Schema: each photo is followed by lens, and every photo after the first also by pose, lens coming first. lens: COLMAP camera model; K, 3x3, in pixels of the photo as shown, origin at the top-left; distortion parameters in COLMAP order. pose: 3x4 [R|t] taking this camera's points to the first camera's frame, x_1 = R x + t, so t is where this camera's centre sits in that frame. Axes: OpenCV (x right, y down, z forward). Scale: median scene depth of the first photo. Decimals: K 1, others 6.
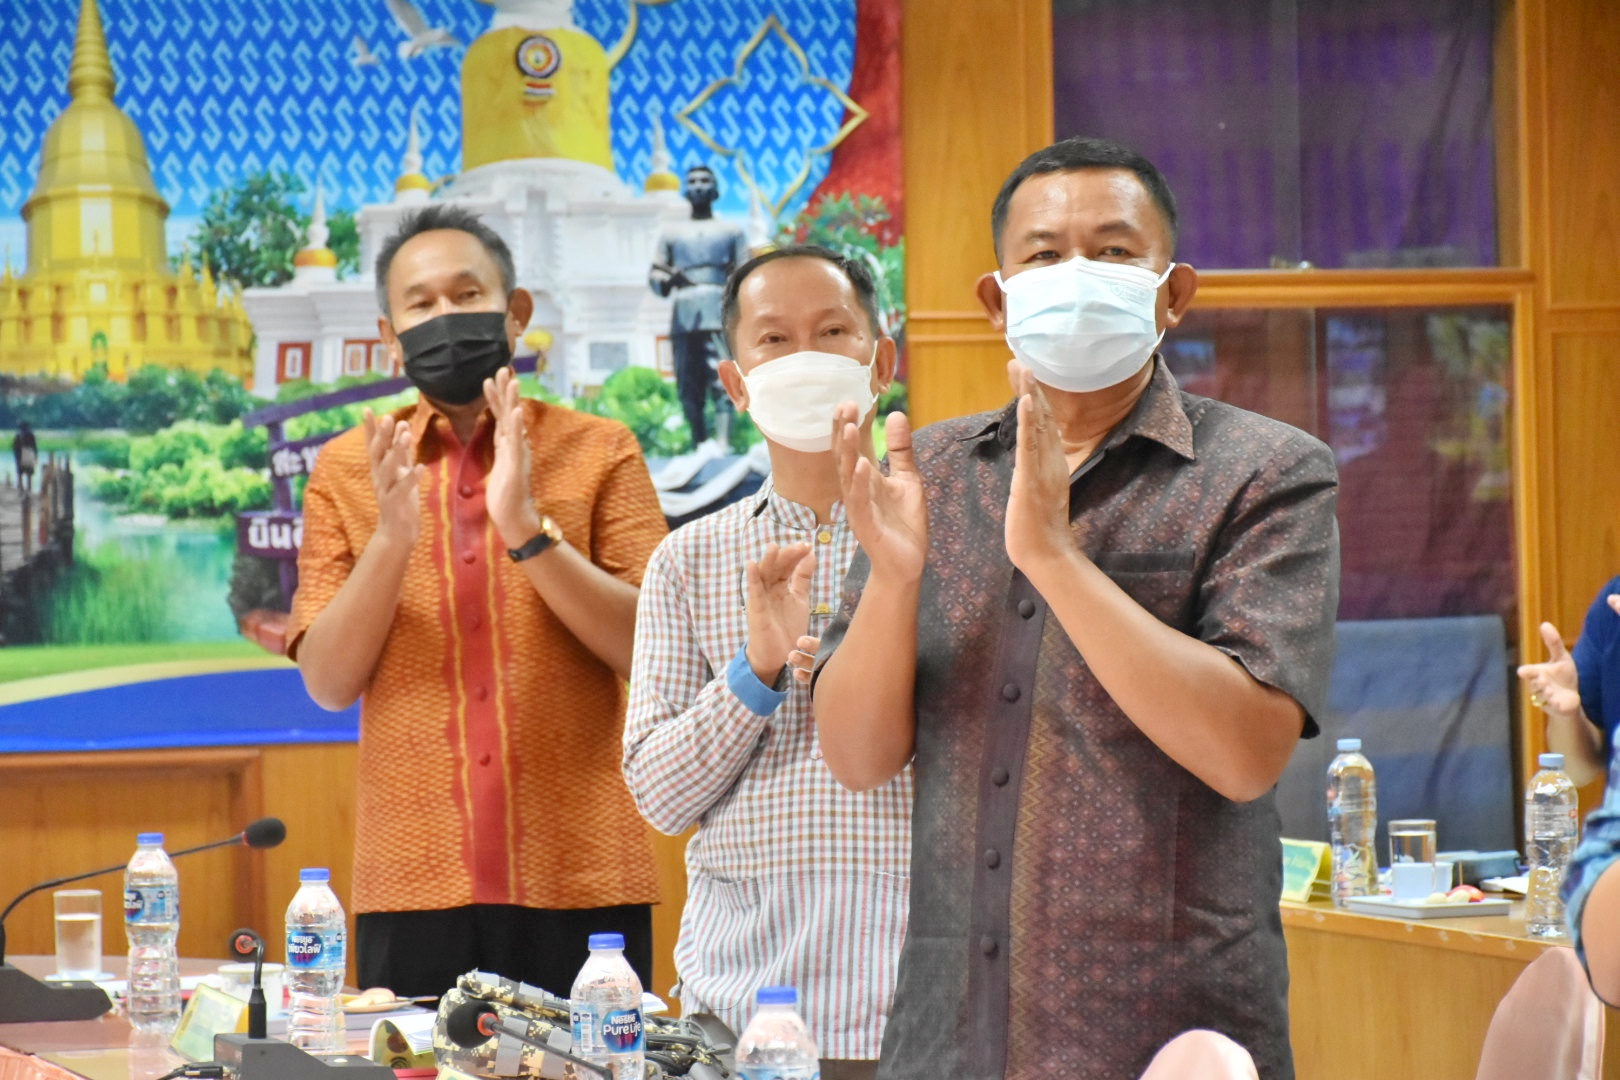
lens RADIAL K [[6251.8, 0, 747.5], [0, 6251.8, 541.5], [0, 0, 1]] dist [0.066889, 0.095564]
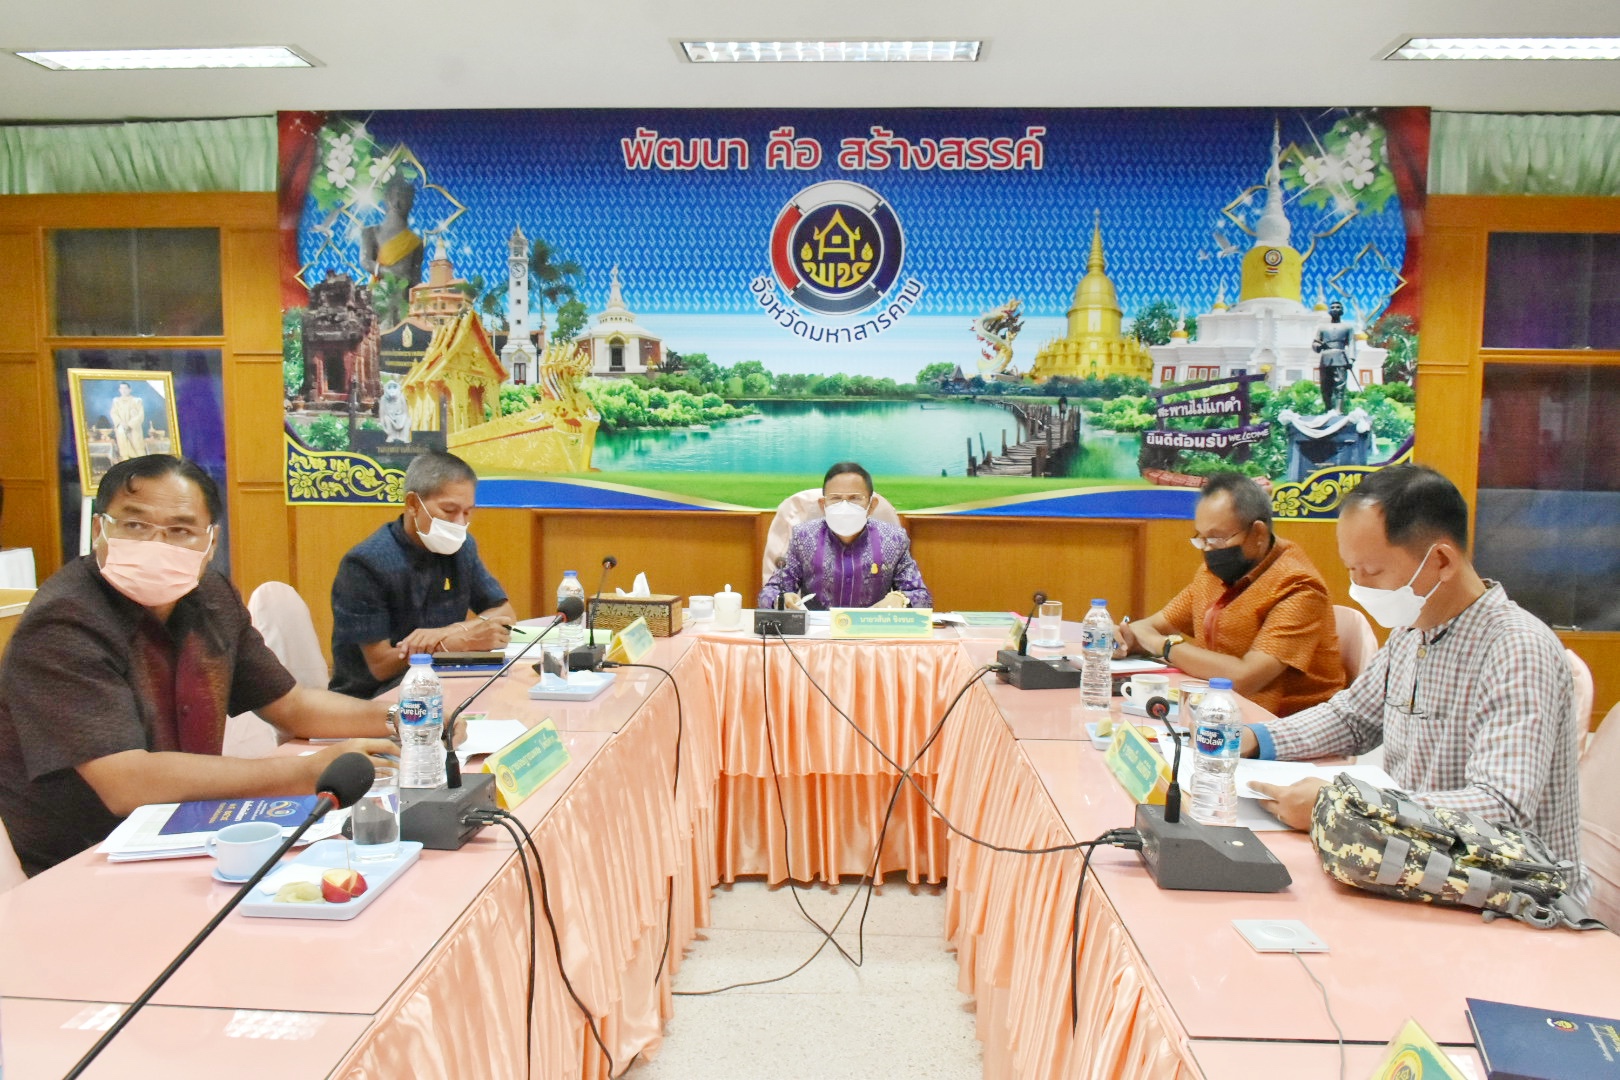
lens RADIAL K [[1203.1, 0, 798.6], [0, 1203.1, 537.1], [0, 0, 1]] dist [-0.025274, 0.001857]
pose [[0.939753, 0.063555, -0.335894, -0.044600], [-0.036841, 0.995672, 0.085319, 0.002281], [0.339863, -0.067804, 0.938027, 0.466889]]
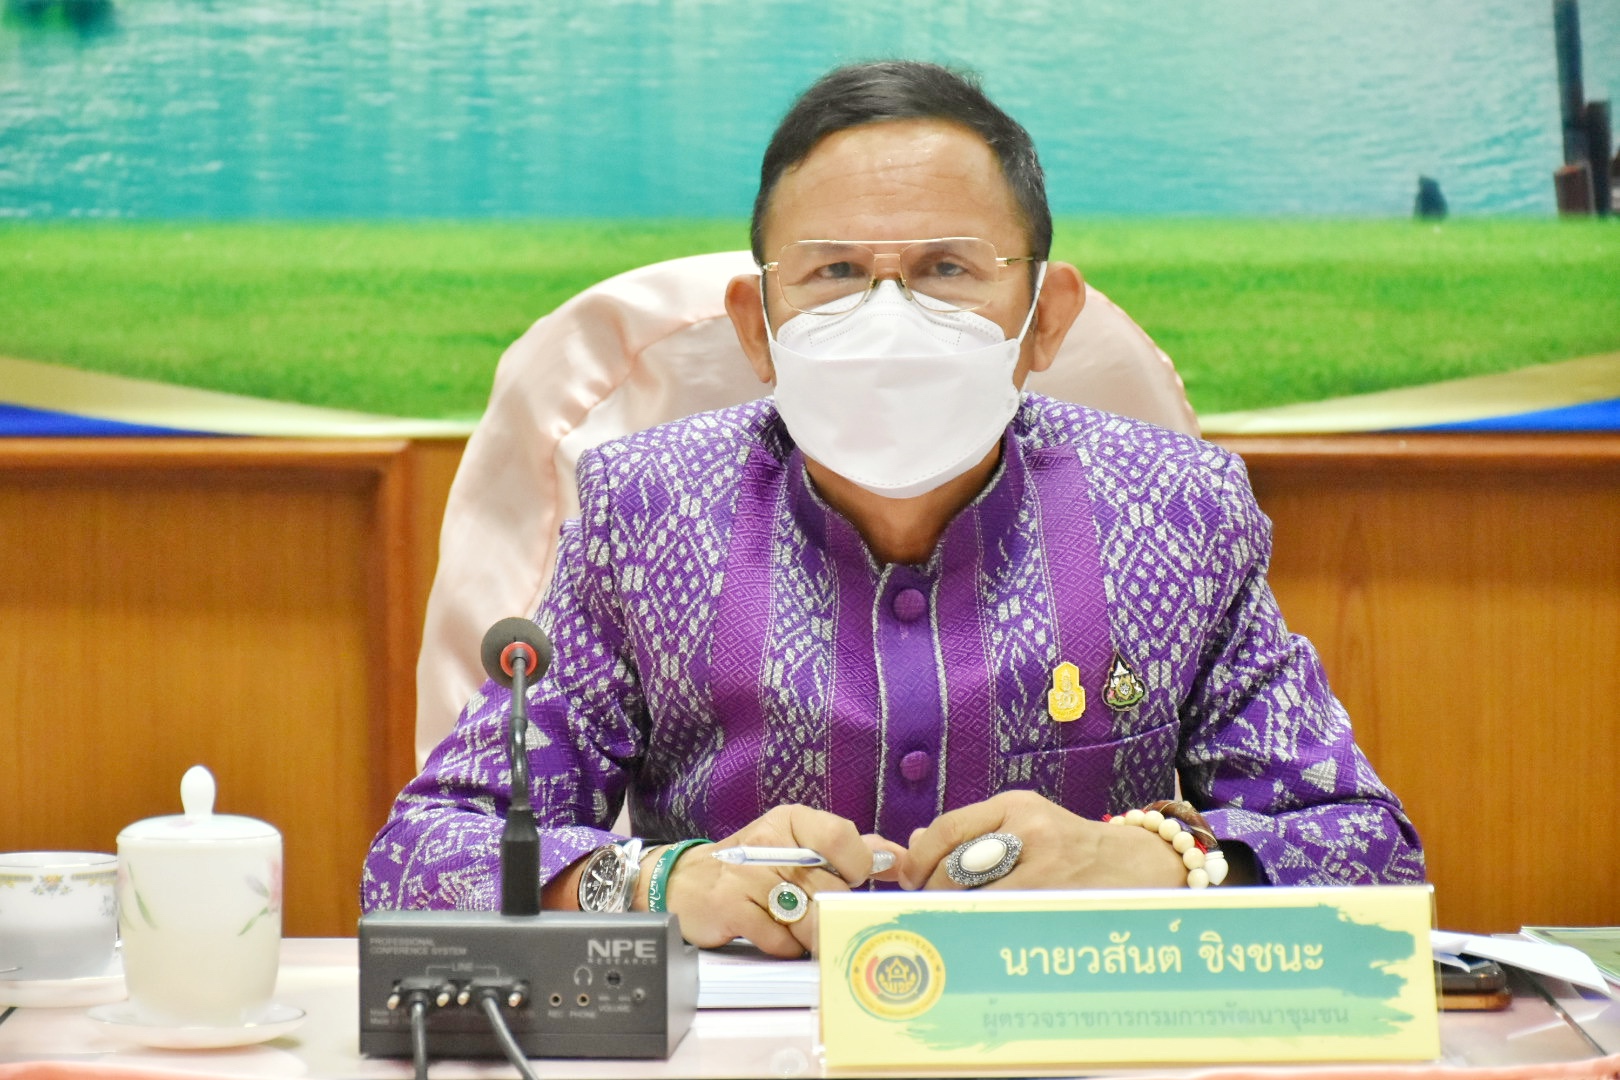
lens RADIAL K [[6021.2, 0, 701.0], [0, 6021.2, 539.9], [0, 0, 1]] dist [-0.030306, 0.476934]
pose [[0.944853, 0.035332, -0.325583, -0.062477], [-0.018532, 0.998338, 0.054561, 0.018501], [0.326969, -0.045518, 0.943938, 0.518659]]
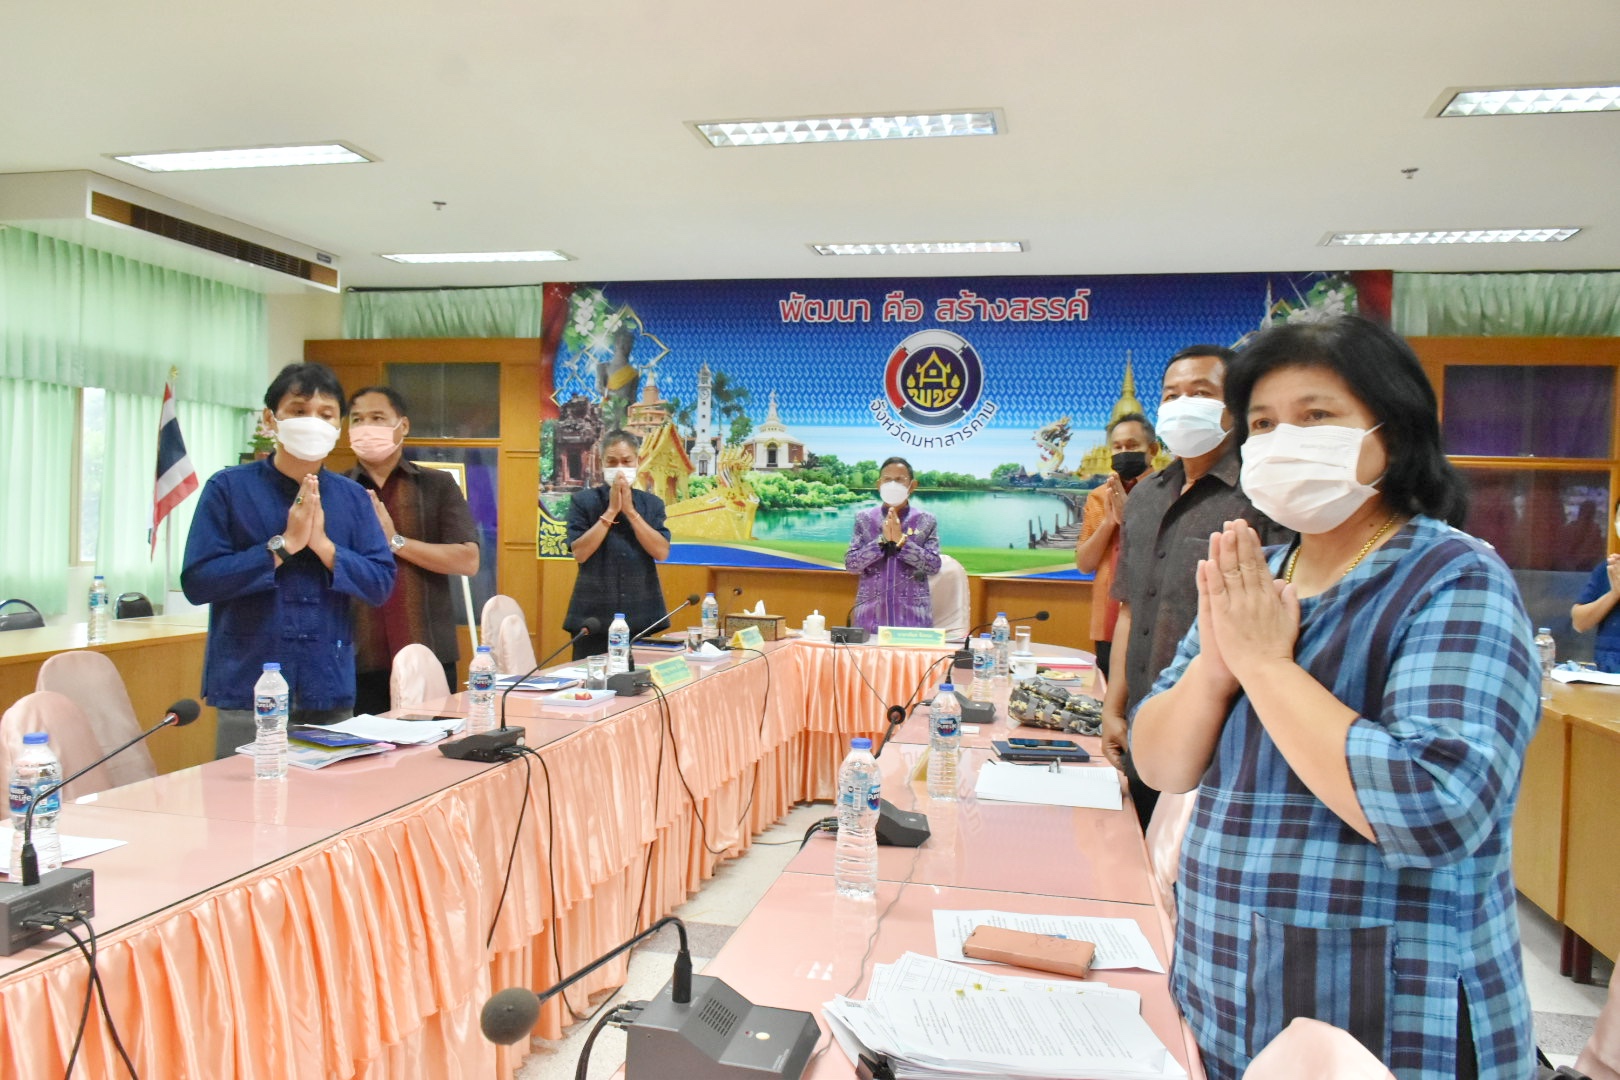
lens RADIAL K [[1235.0, 0, 817.7], [0, 1235.0, 537.3], [0, 0, 1]] dist [-0.012991, 0.001726]
pose [[0.872011, 0.058736, -0.485950, 0.083157], [-0.052802, 0.998269, 0.025908, -0.000612], [0.486630, 0.003067, 0.873603, 0.307633]]
